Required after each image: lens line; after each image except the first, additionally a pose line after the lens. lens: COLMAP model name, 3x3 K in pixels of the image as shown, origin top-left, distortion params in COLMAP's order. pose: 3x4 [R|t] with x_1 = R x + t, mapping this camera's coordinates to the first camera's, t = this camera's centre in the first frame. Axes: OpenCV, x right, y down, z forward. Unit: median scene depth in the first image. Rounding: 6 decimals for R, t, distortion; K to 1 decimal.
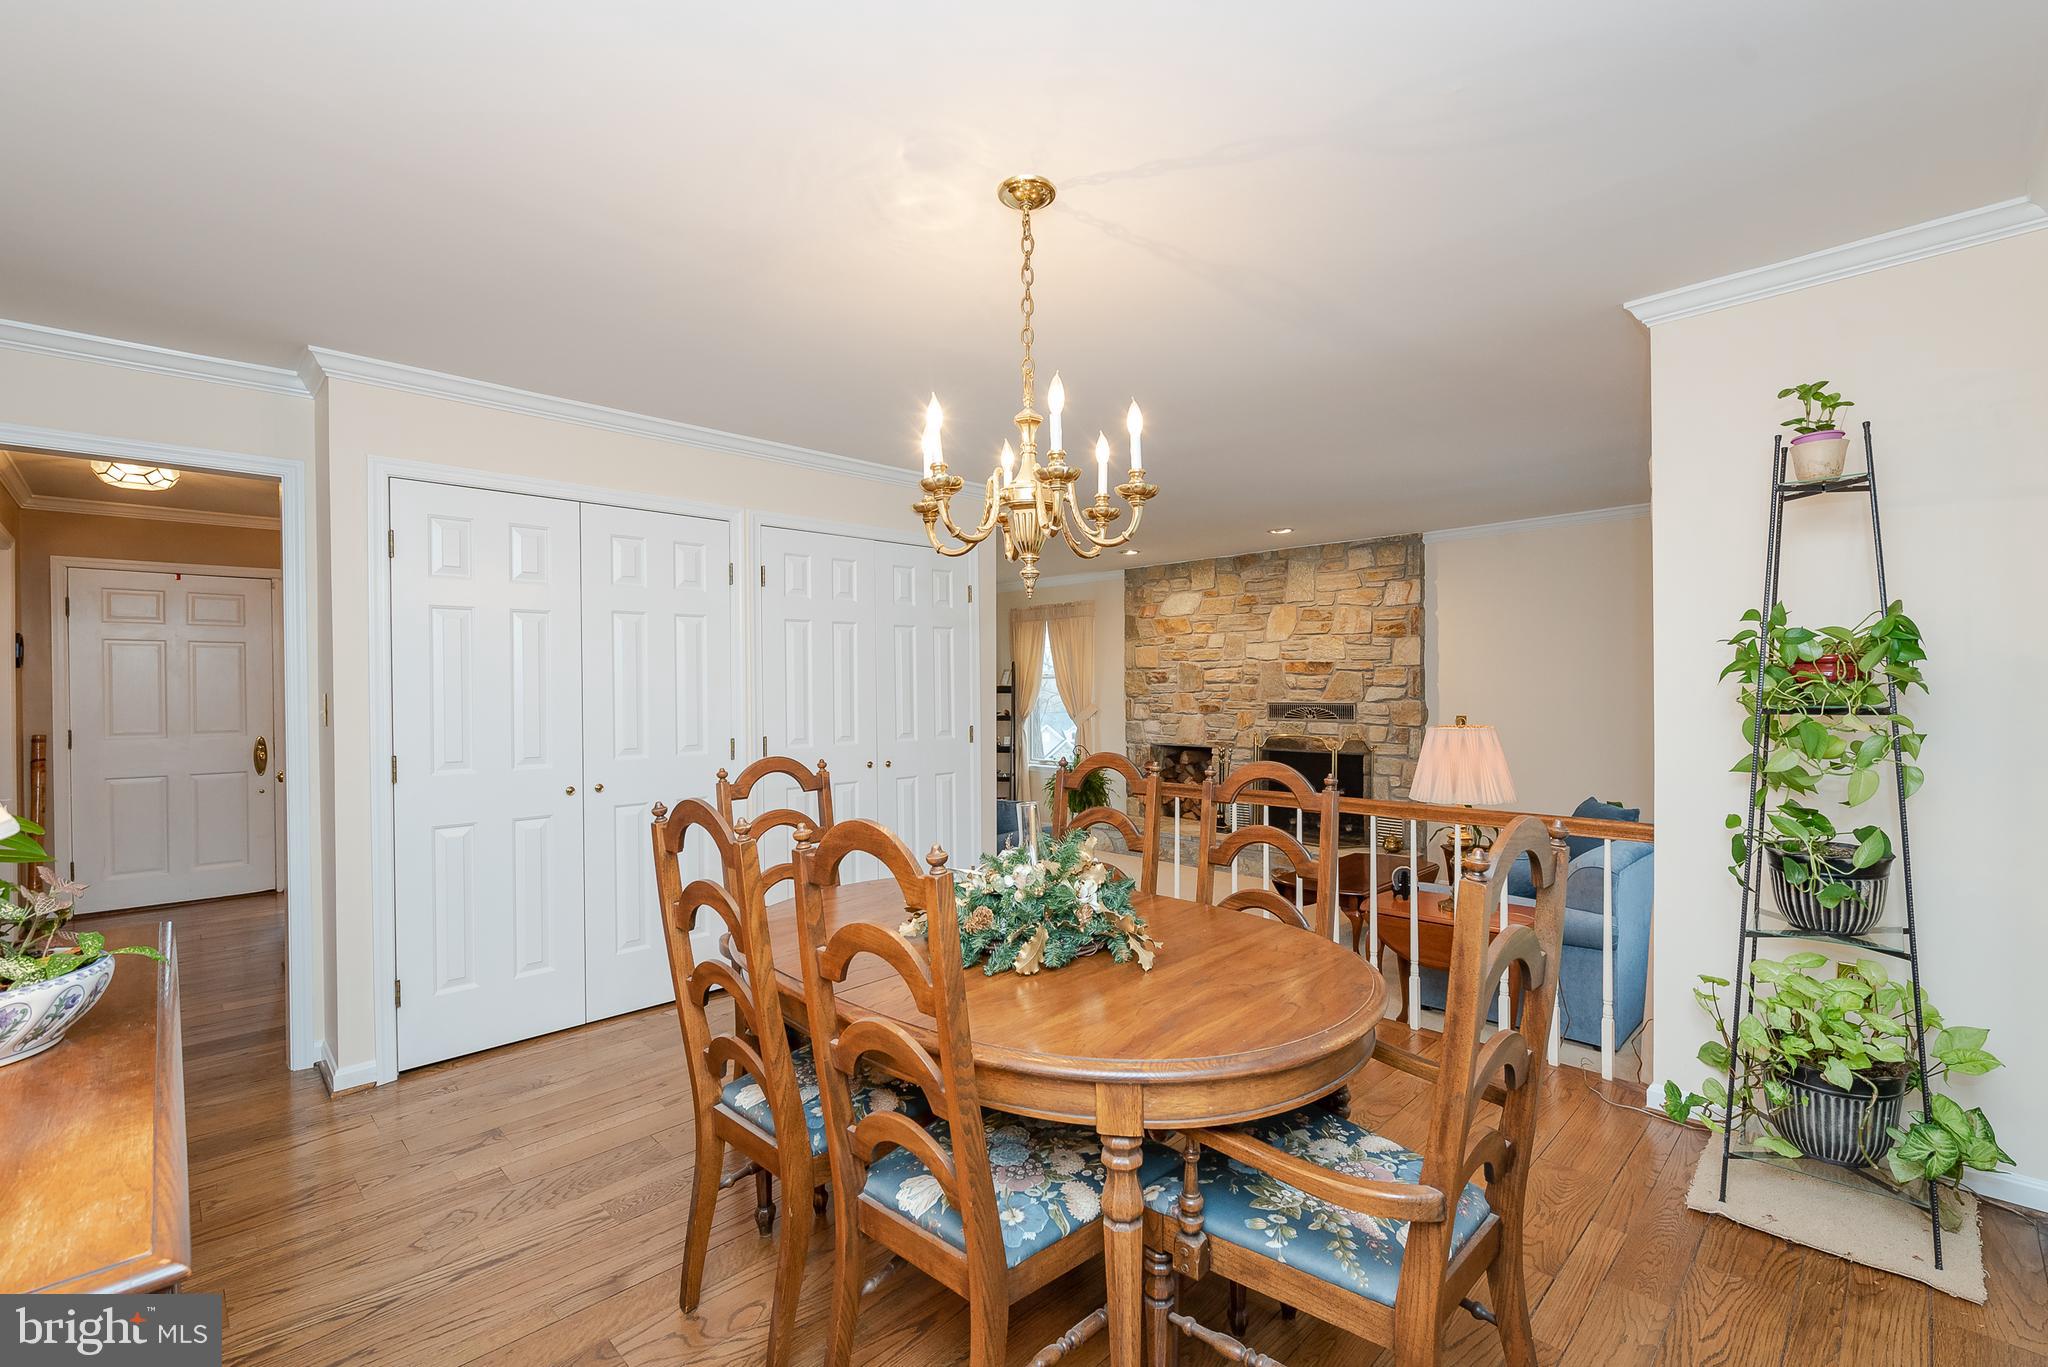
lens RADIAL K [[914.9, 0, 1035.7], [0, 914.9, 696.7], [0, 0, 1]] dist [0.000231, -0.003107]
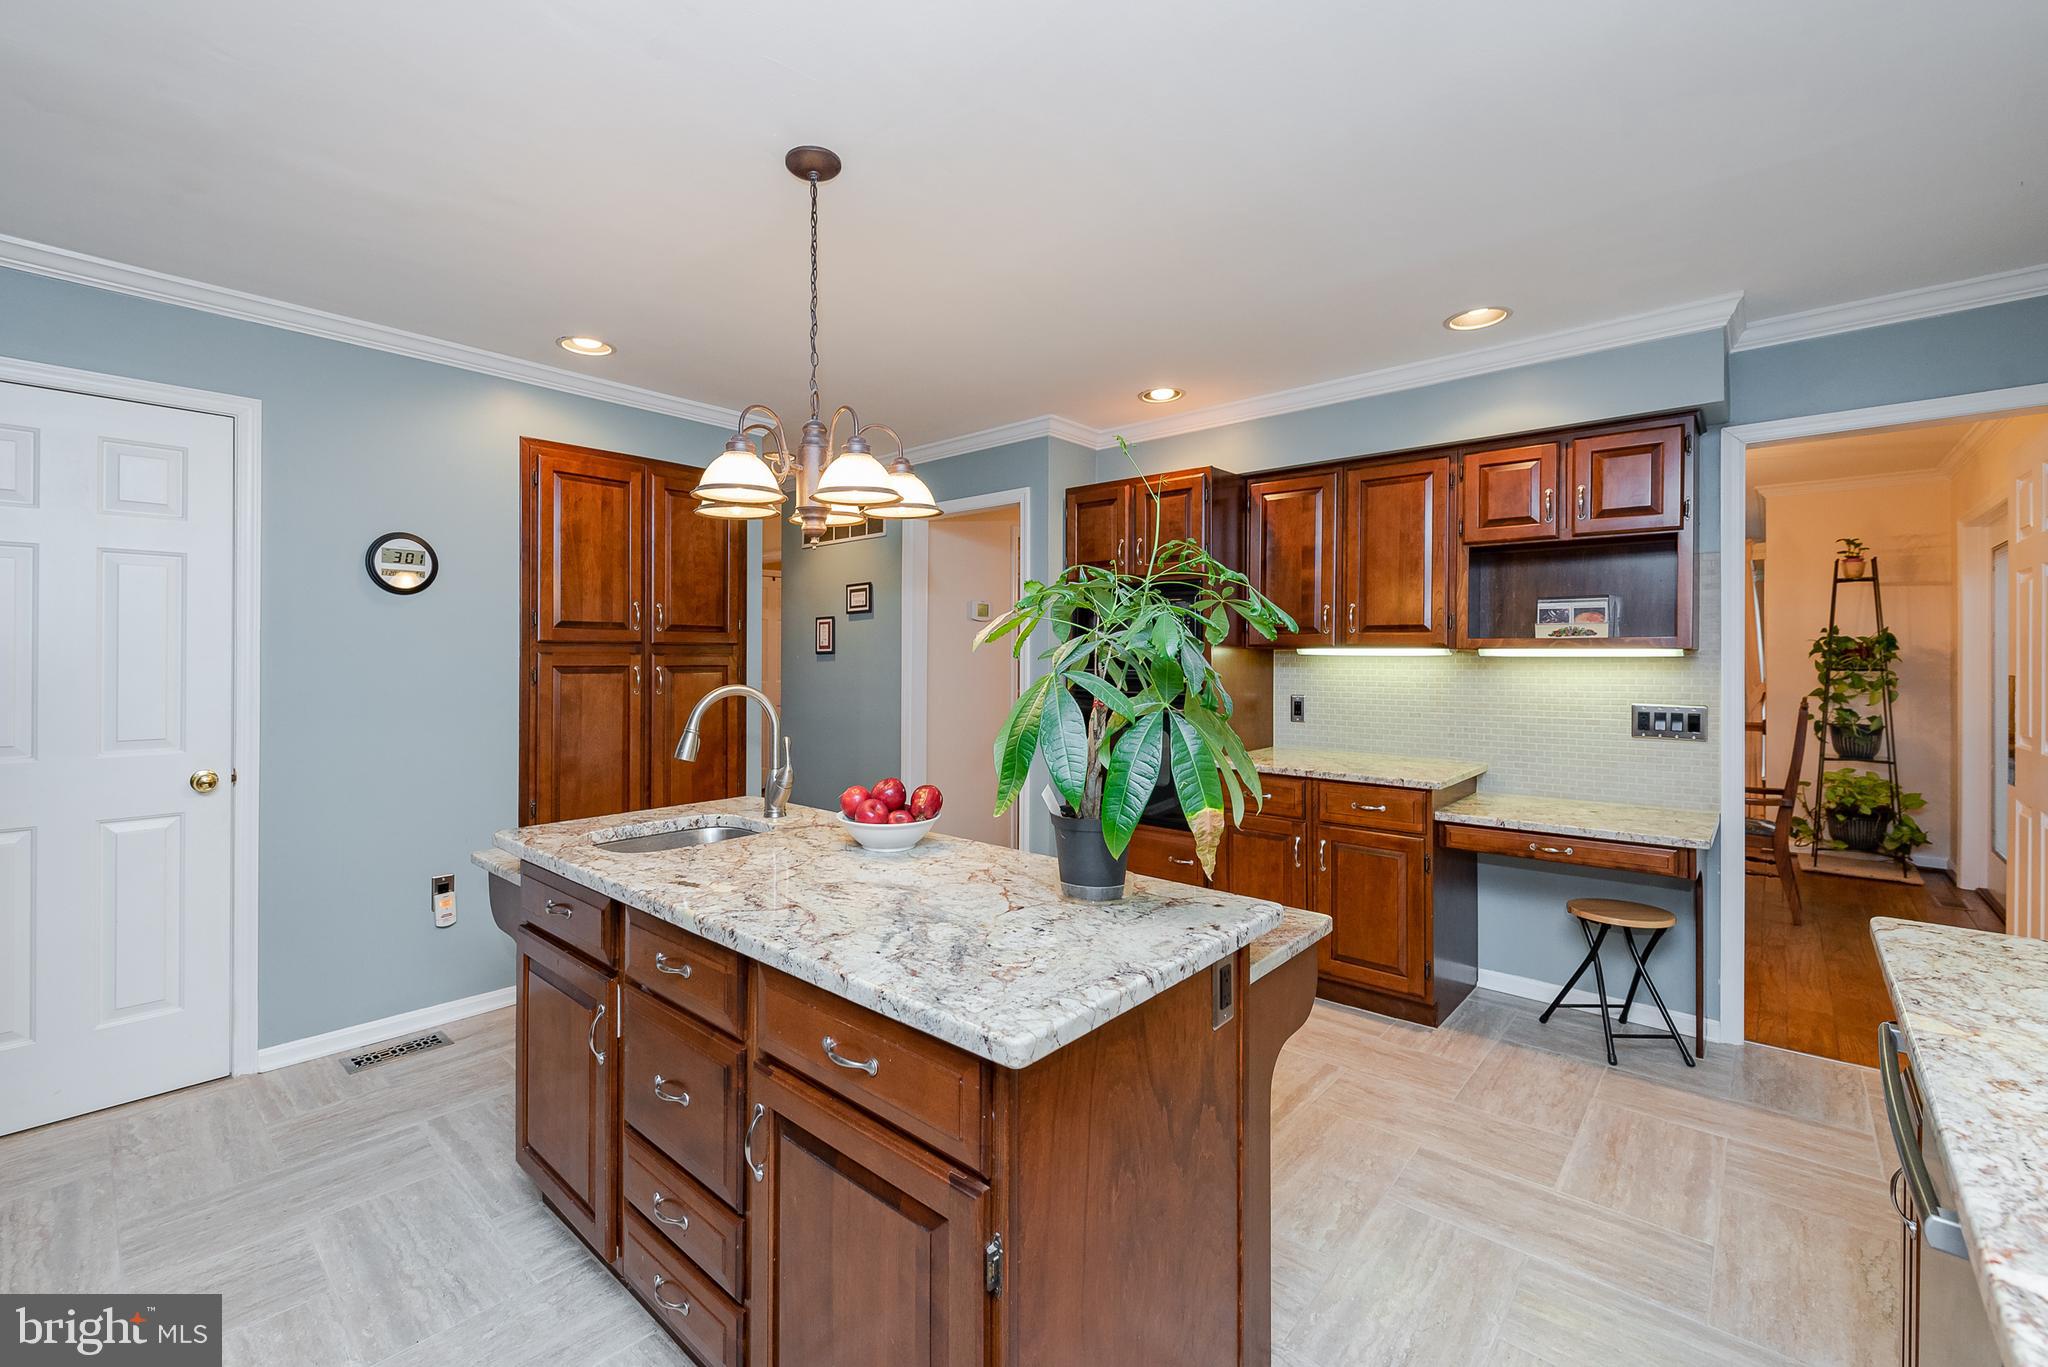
lens RADIAL K [[859.5, 0, 976.4], [0, 859.5, 656.1], [0, 0, 1]] dist [0.000663, 0.000487]
pose [[0.998428, 0.015782, 0.053788, -0.522633], [-0.015413, 0.999855, -0.007273, 0.010203], [-0.053895, 0.006433, 0.998526, -0.383860]]
